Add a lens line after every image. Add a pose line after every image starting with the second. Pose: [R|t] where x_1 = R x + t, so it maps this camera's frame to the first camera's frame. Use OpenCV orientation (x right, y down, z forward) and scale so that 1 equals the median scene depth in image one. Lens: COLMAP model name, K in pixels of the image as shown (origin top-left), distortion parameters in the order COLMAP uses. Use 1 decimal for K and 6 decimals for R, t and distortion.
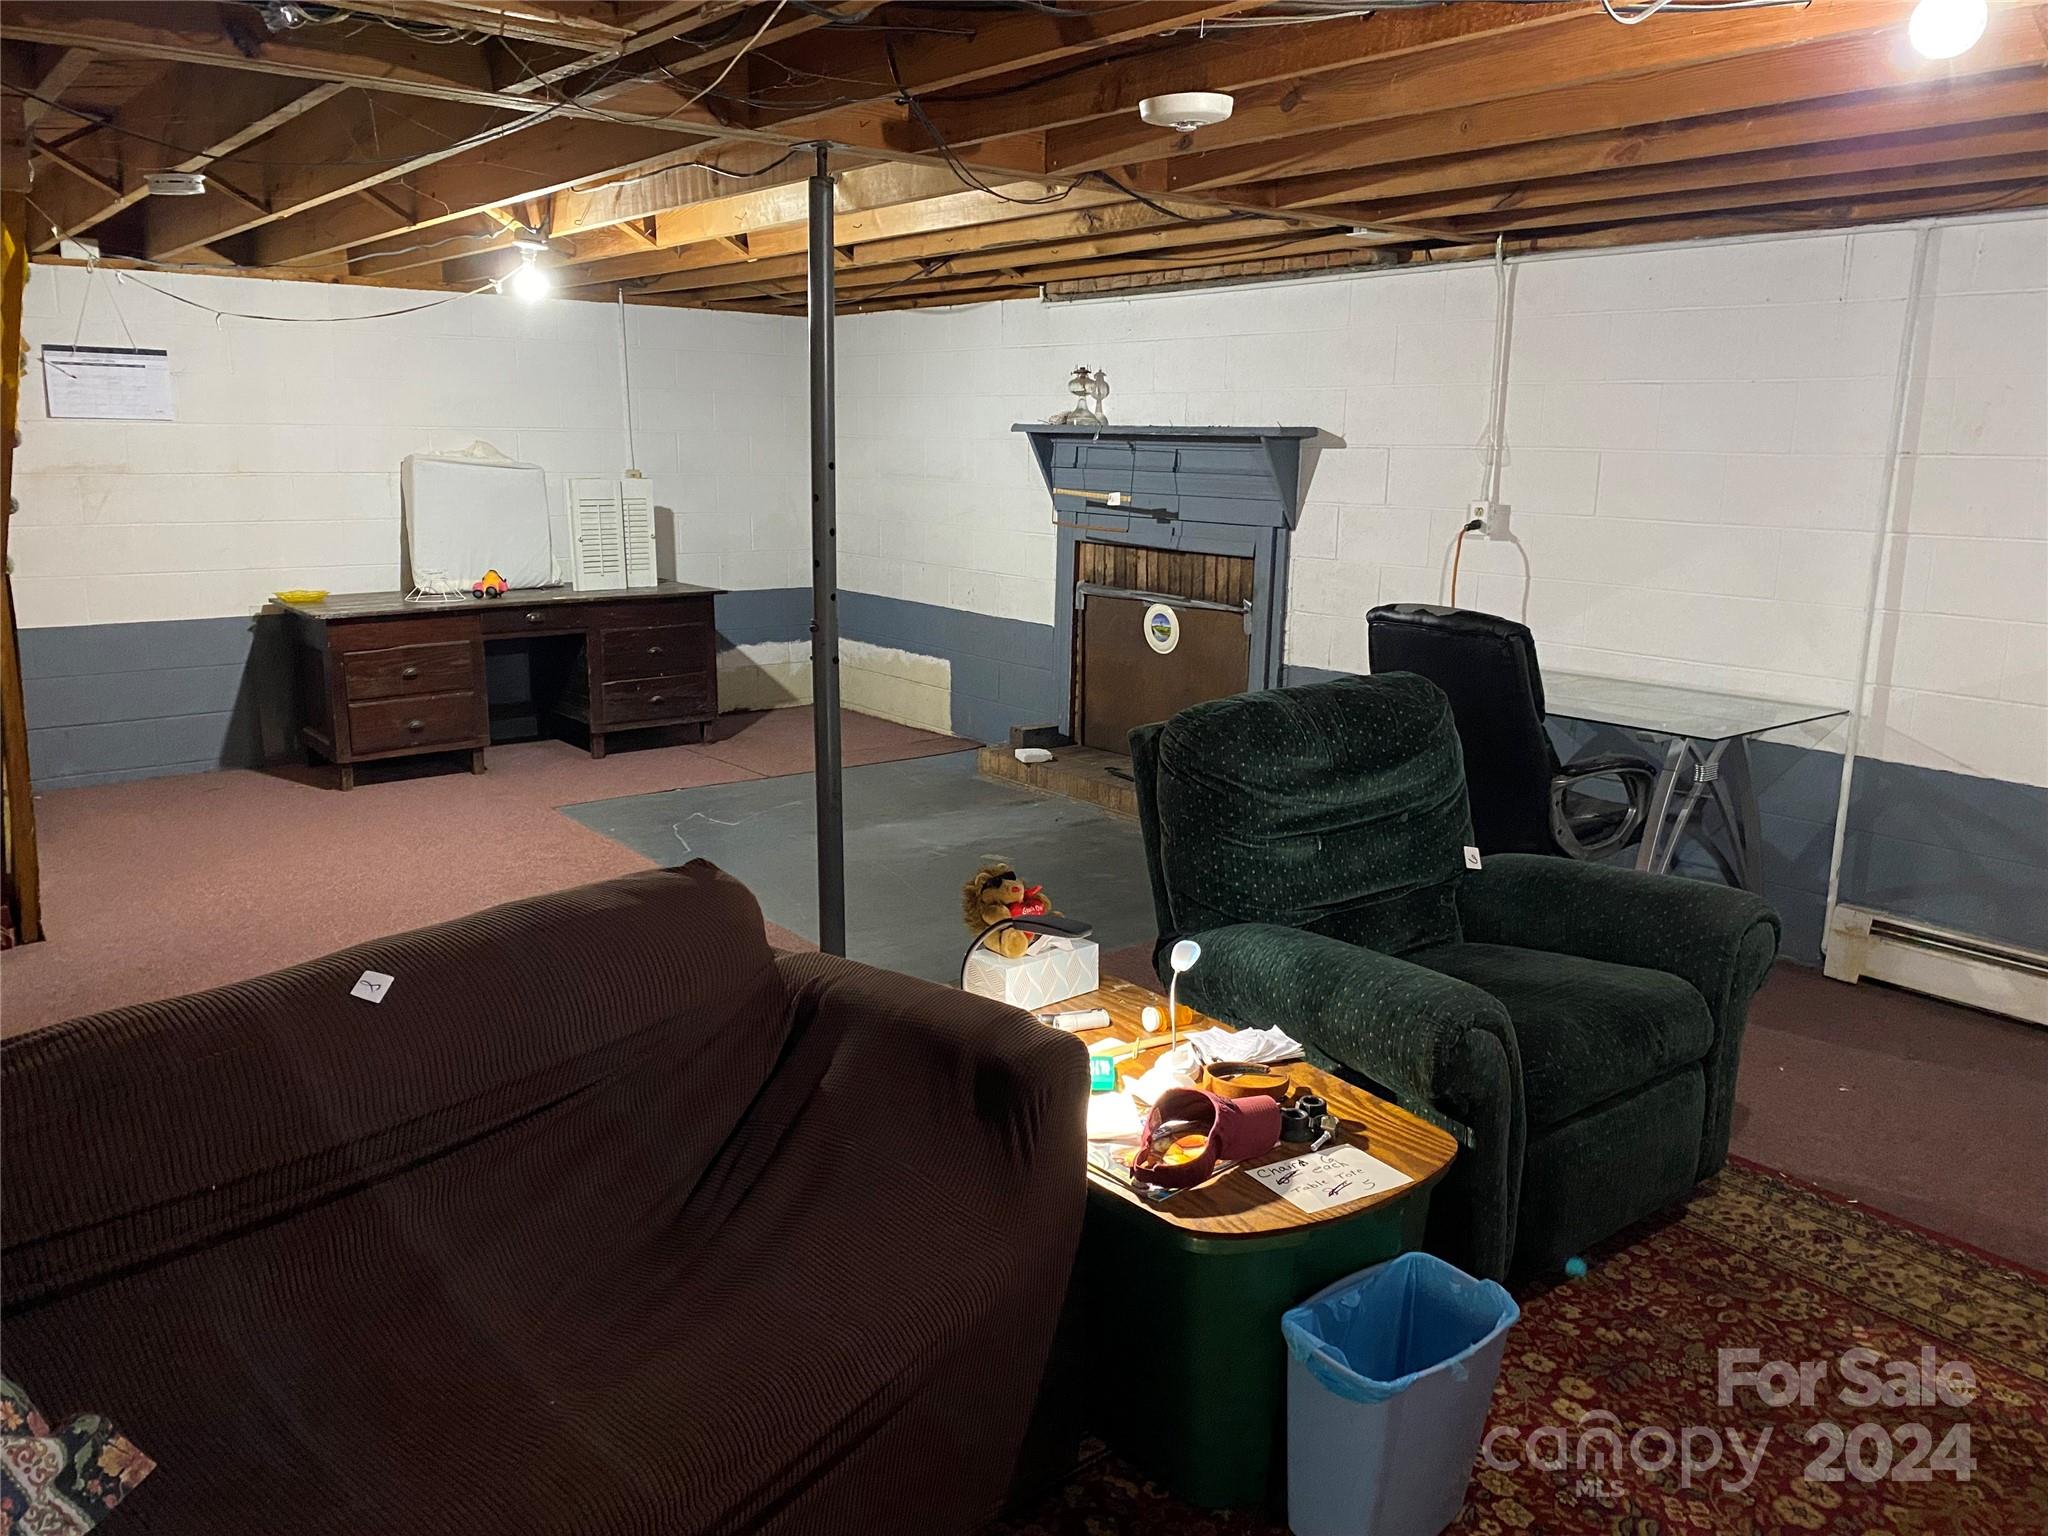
lens RADIAL K [[1566.1, 0, 1024.0], [0, 1566.1, 768.0], [0, 0, 1]] dist [0.115470, -0.188501]
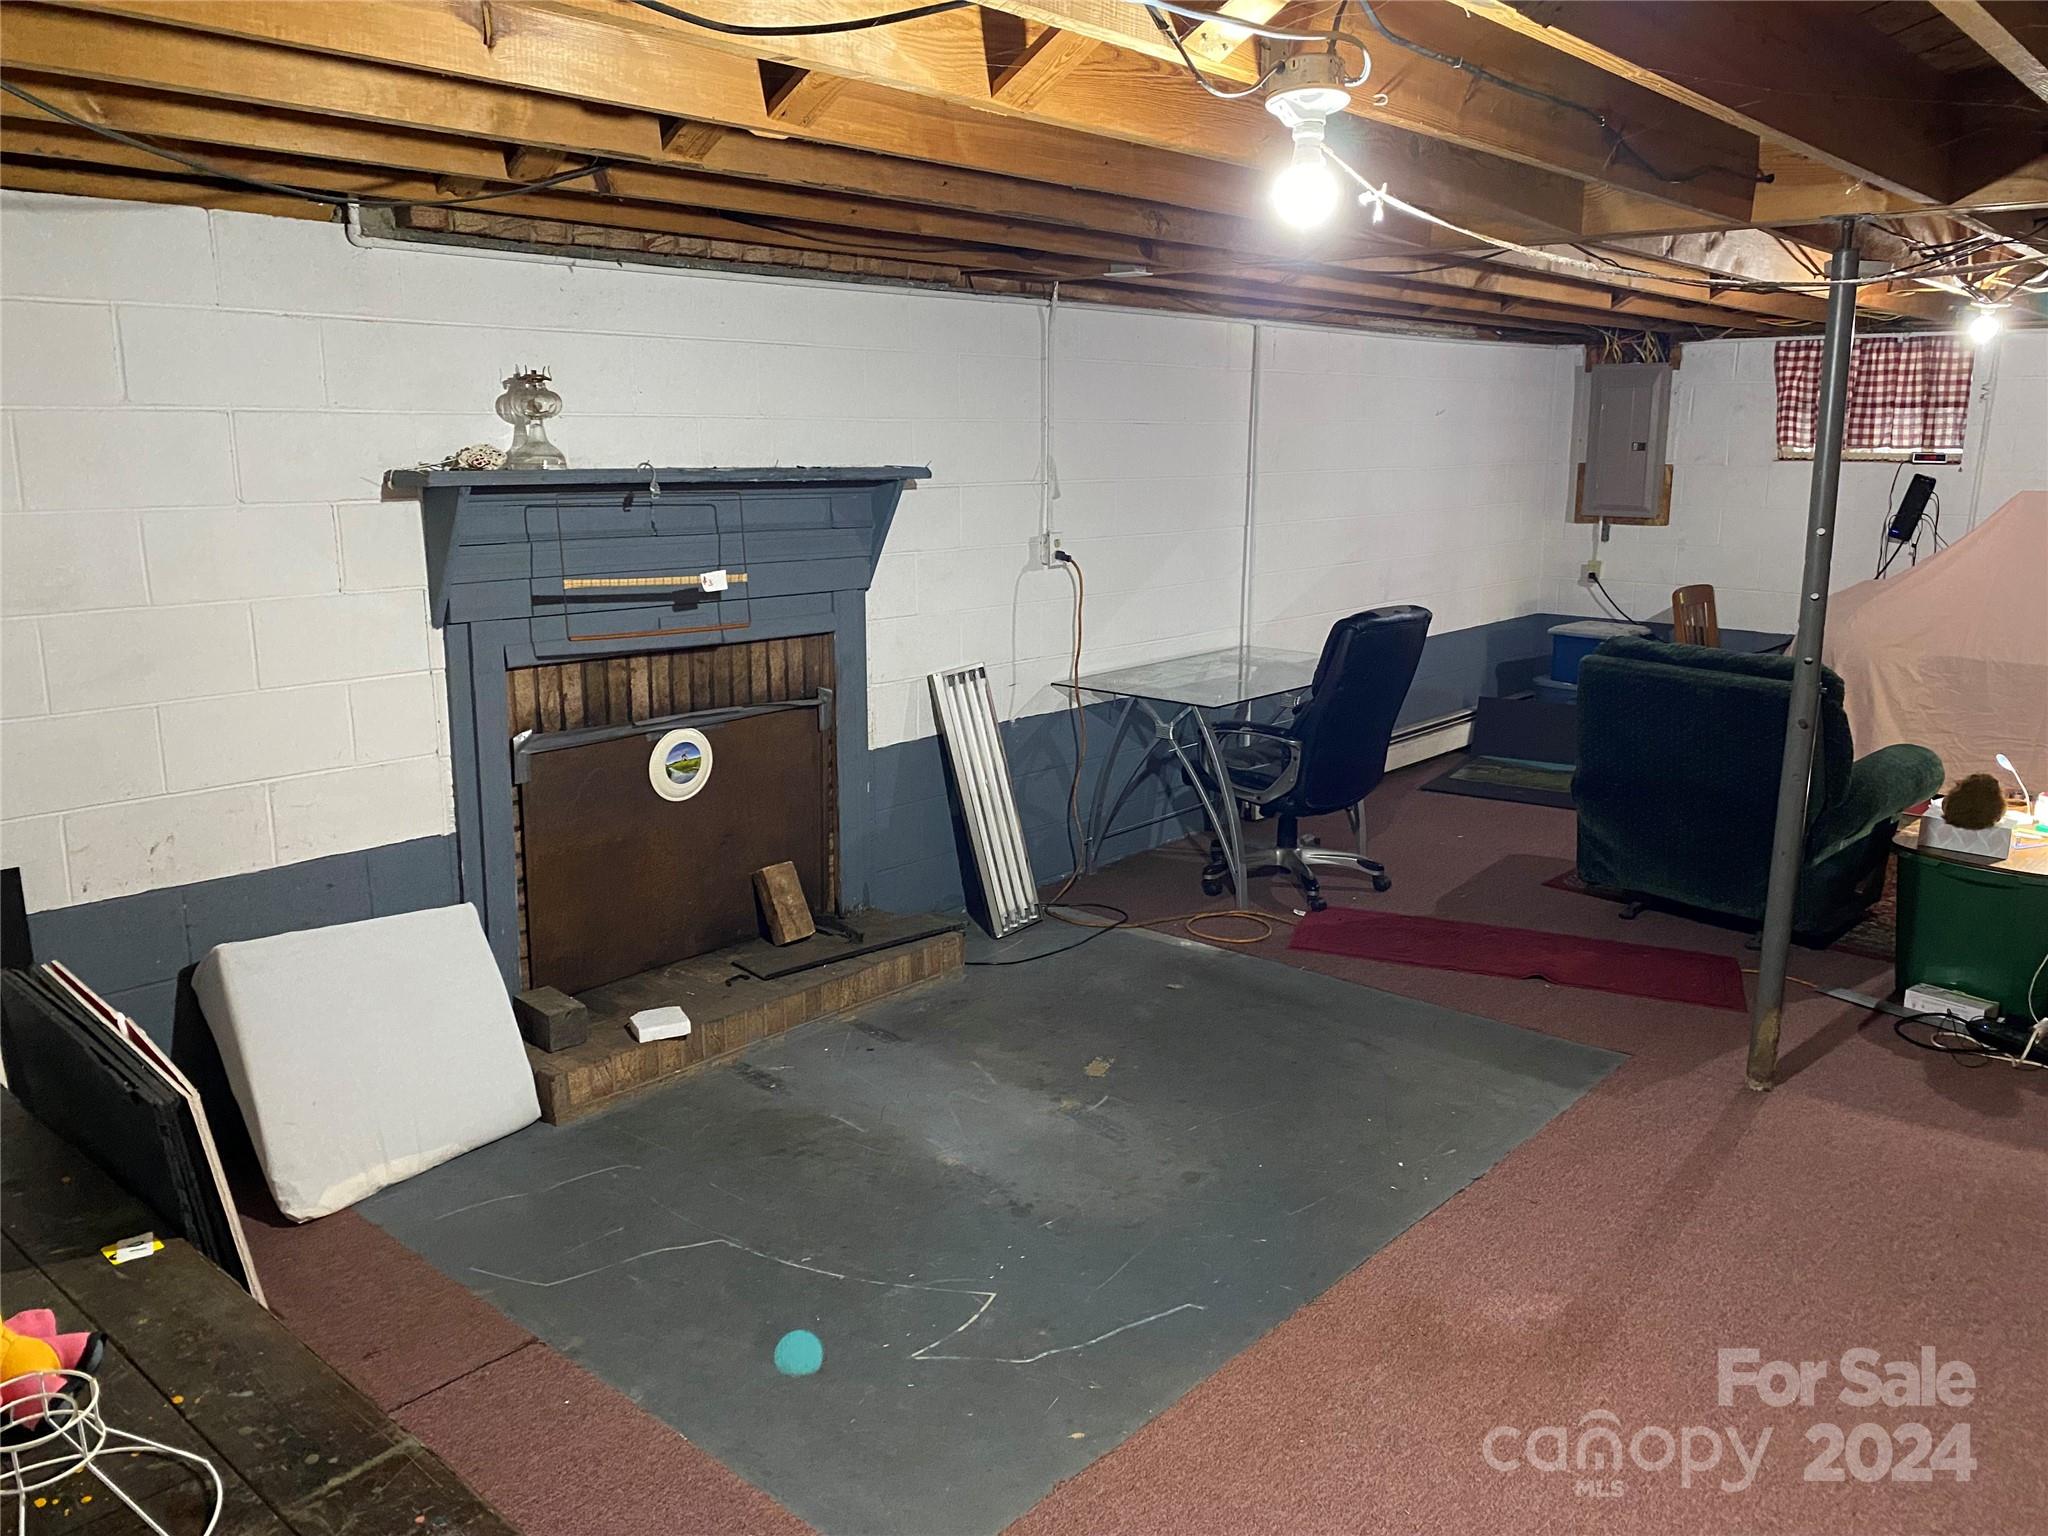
lens RADIAL K [[1566.1, 0, 1024.0], [0, 1566.1, 768.0], [0, 0, 1]] dist [0.115470, -0.188501]
pose [[-0.165869, -0.220693, 0.961136, -0.598350], [0.200474, 0.946739, 0.251984, -0.232531], [-0.965556, 0.234479, -0.112791, 0.950883]]
